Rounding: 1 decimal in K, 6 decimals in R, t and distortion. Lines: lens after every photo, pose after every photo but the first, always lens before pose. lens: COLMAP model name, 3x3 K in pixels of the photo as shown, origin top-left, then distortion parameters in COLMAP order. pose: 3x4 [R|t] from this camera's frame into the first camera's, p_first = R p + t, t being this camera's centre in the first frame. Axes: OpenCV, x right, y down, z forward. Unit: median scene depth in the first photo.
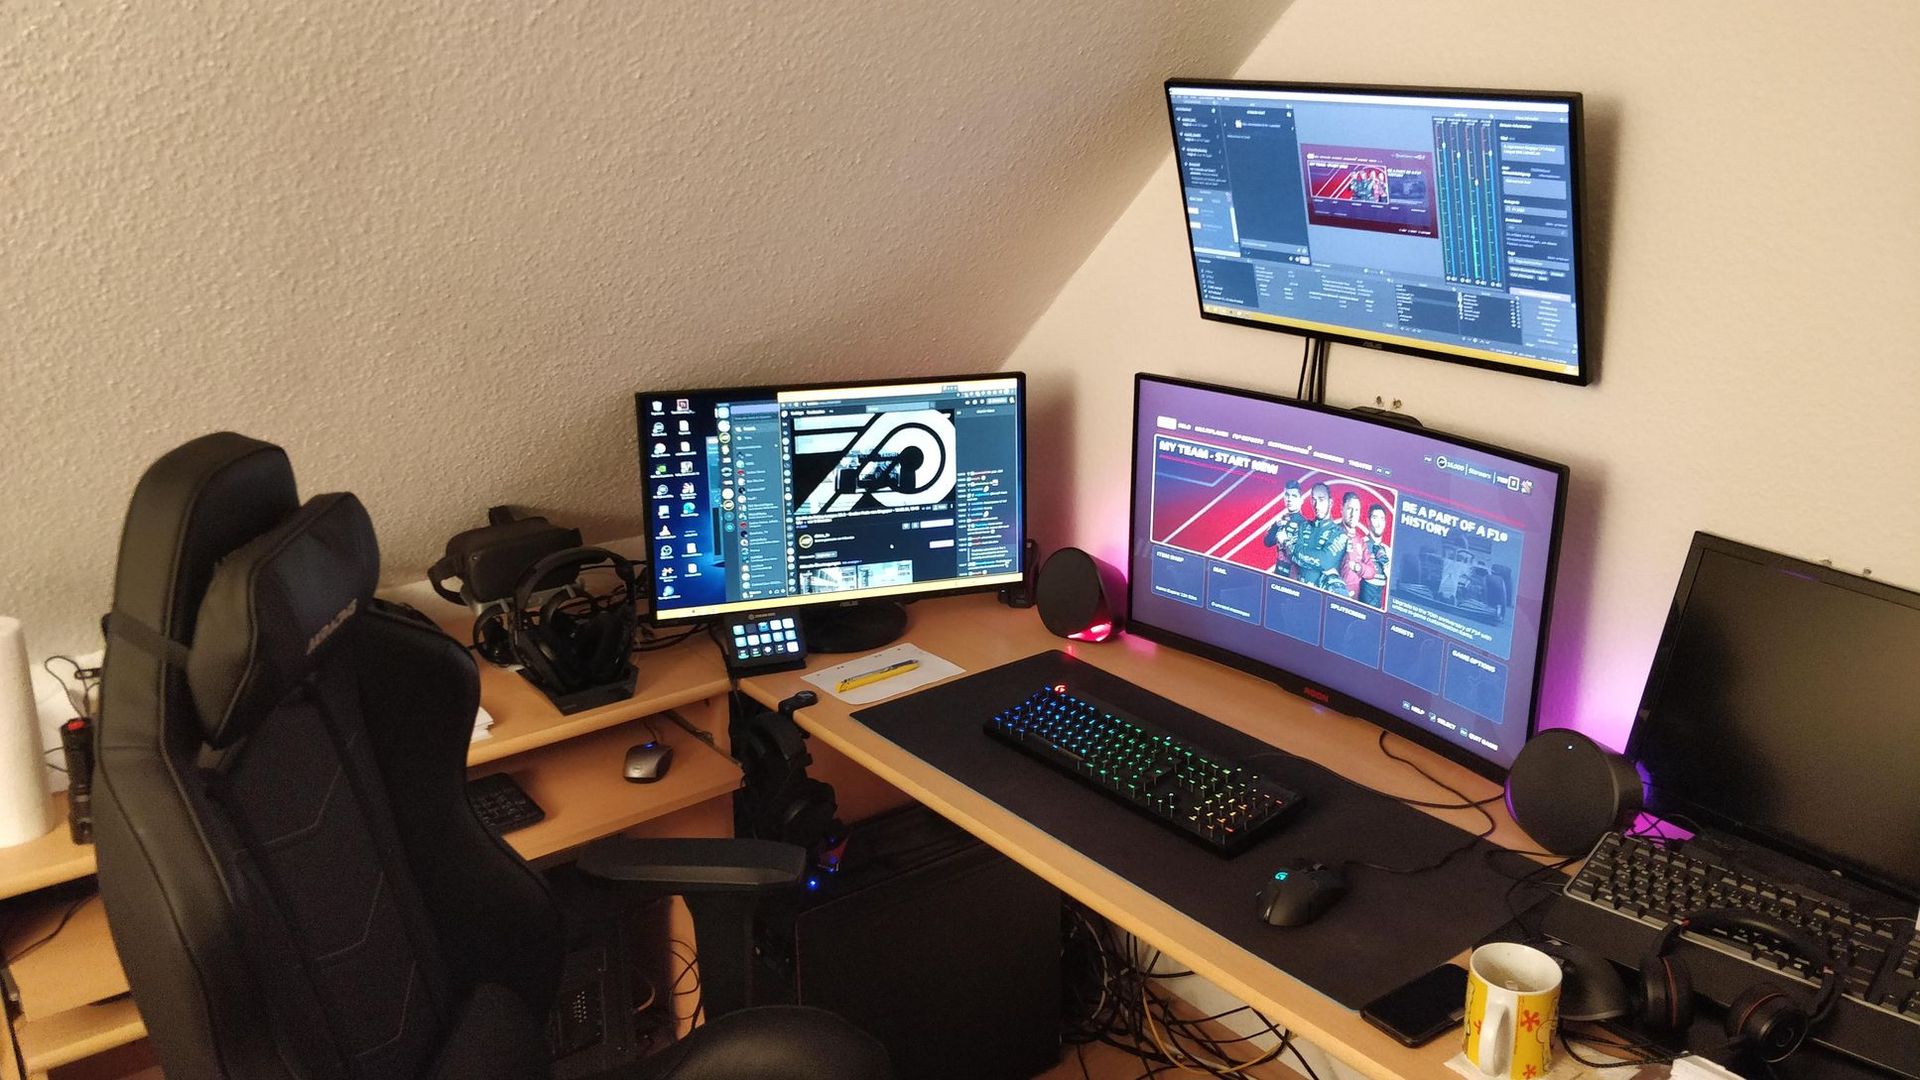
lens RADIAL K [[1644.8, 0, 966.8], [0, 1644.8, 530.4], [0, 0, 1]] dist [0.112988, -0.121447]
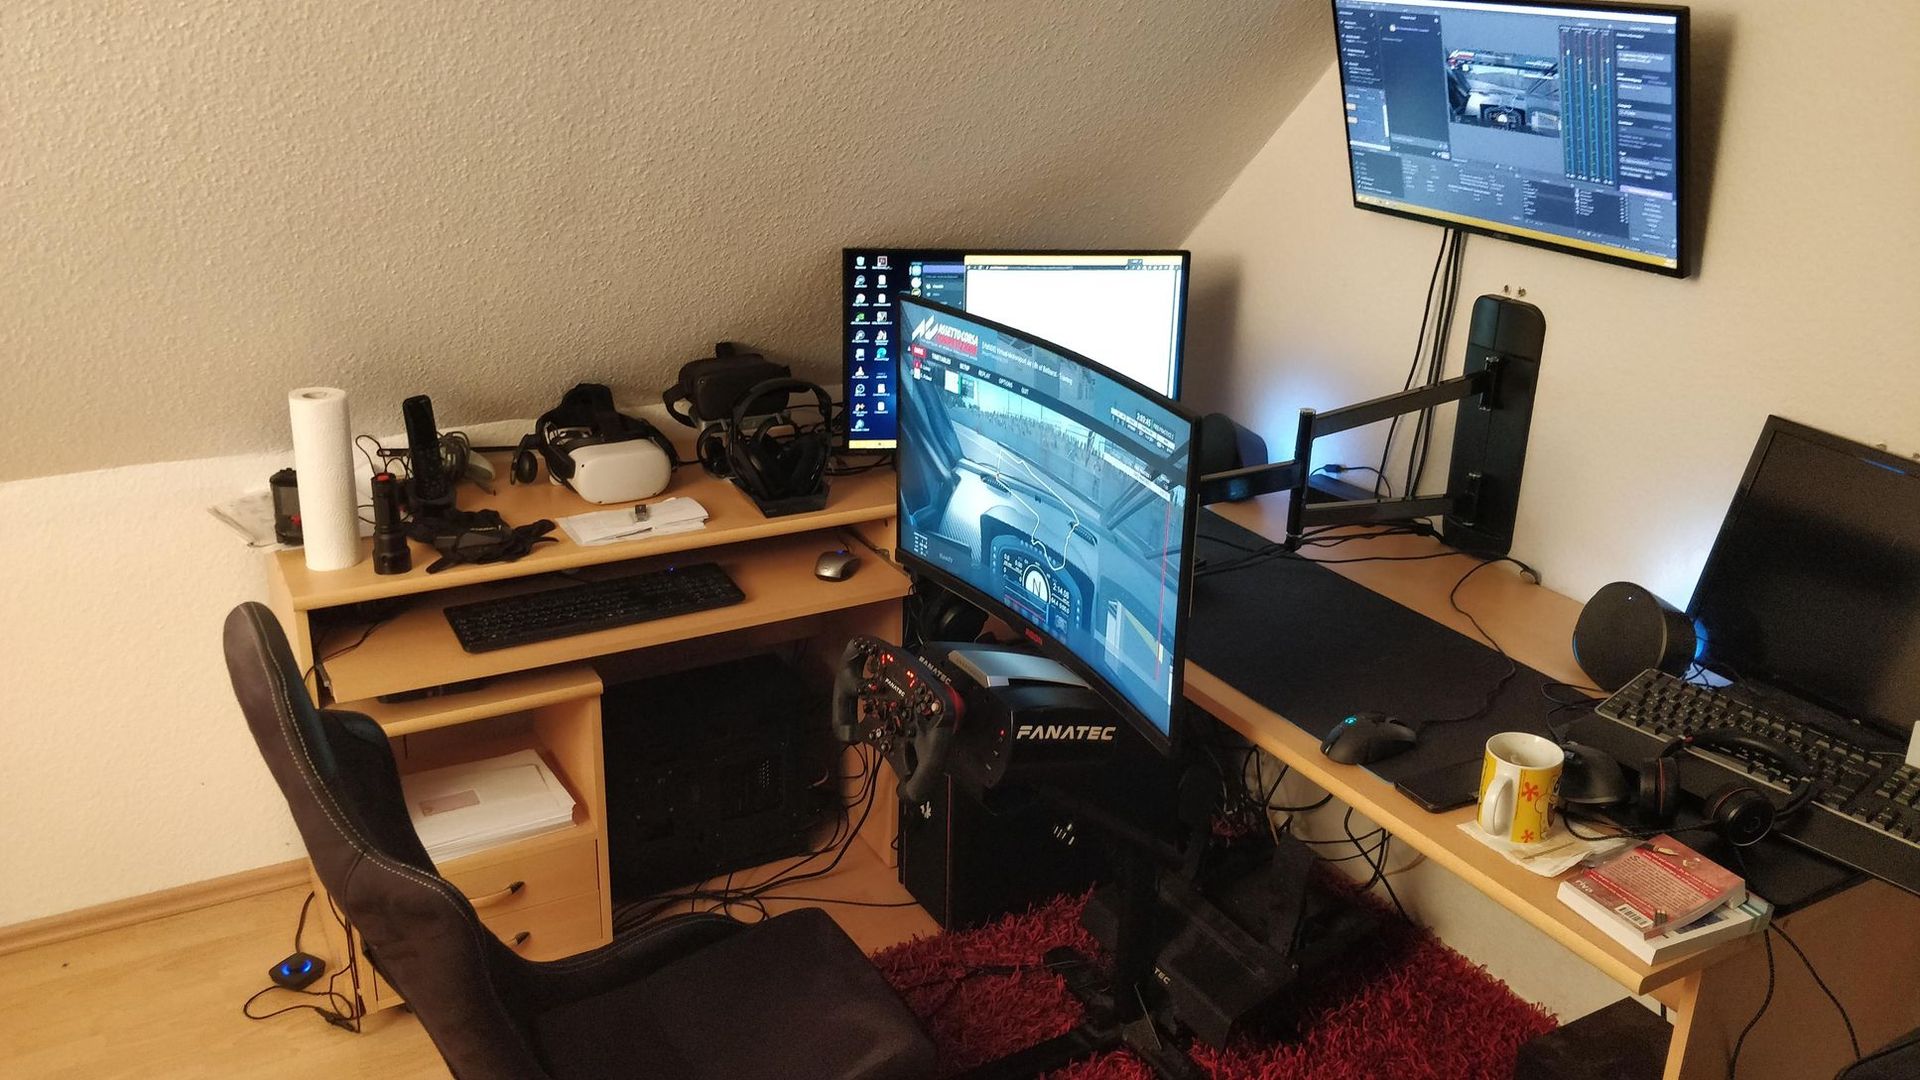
lens RADIAL K [[1644.8, 0, 966.8], [0, 1644.8, 530.4], [0, 0, 1]] dist [0.112988, -0.121447]
pose [[0.989117, 0.079158, -0.124026, 0.051626], [-0.072454, 0.995703, 0.057671, 0.048422], [0.128058, -0.048057, 0.990602, -0.162216]]
